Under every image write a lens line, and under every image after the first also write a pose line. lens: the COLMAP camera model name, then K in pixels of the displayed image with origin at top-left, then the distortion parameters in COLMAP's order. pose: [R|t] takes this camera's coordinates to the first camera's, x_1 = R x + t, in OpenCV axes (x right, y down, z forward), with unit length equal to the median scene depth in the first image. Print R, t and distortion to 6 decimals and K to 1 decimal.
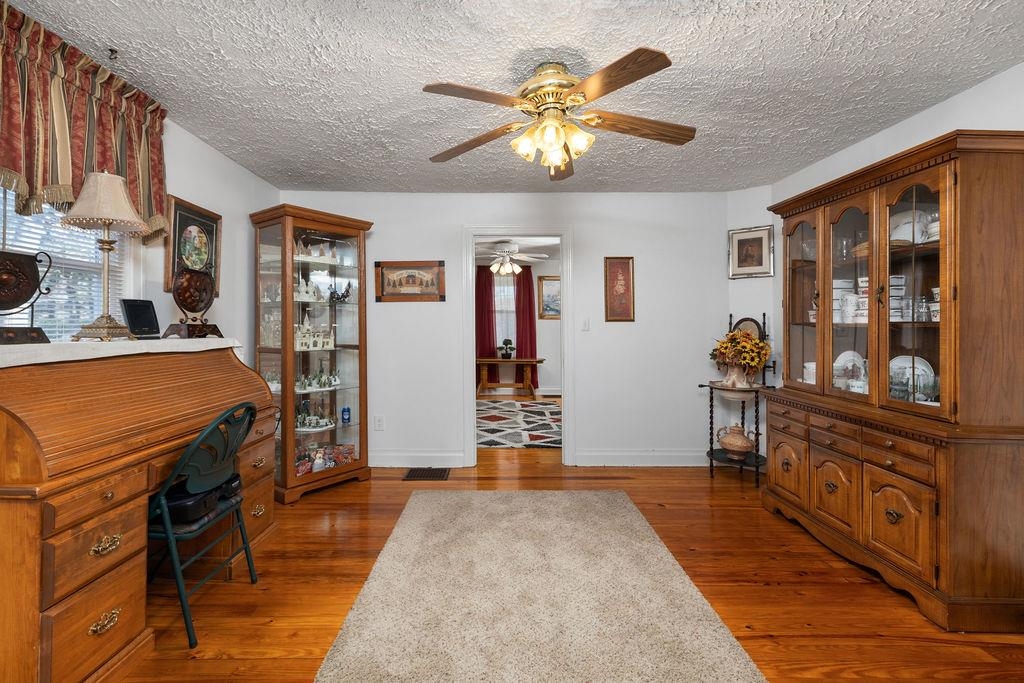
lens RADIAL K [[736.2, 0, 510.6], [0, 736.2, 334.5], [0, 0, 1]] dist [0.090145, 0.001169]
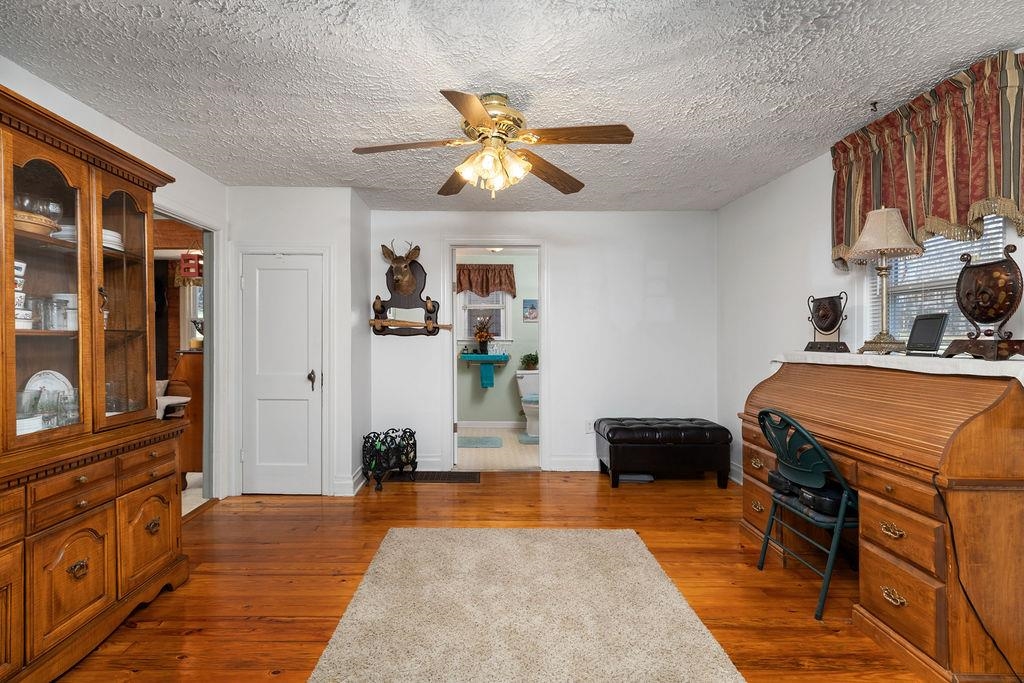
lens RADIAL K [[736.2, 0, 508.5], [0, 736.2, 338.8], [0, 0, 1]] dist [0.090145, 0.001169]
pose [[-0.999804, -0.005962, -0.018873, 0.053276], [-0.006209, 0.999896, 0.013012, -0.023882], [0.018793, 0.013126, -0.999737, 1.888169]]
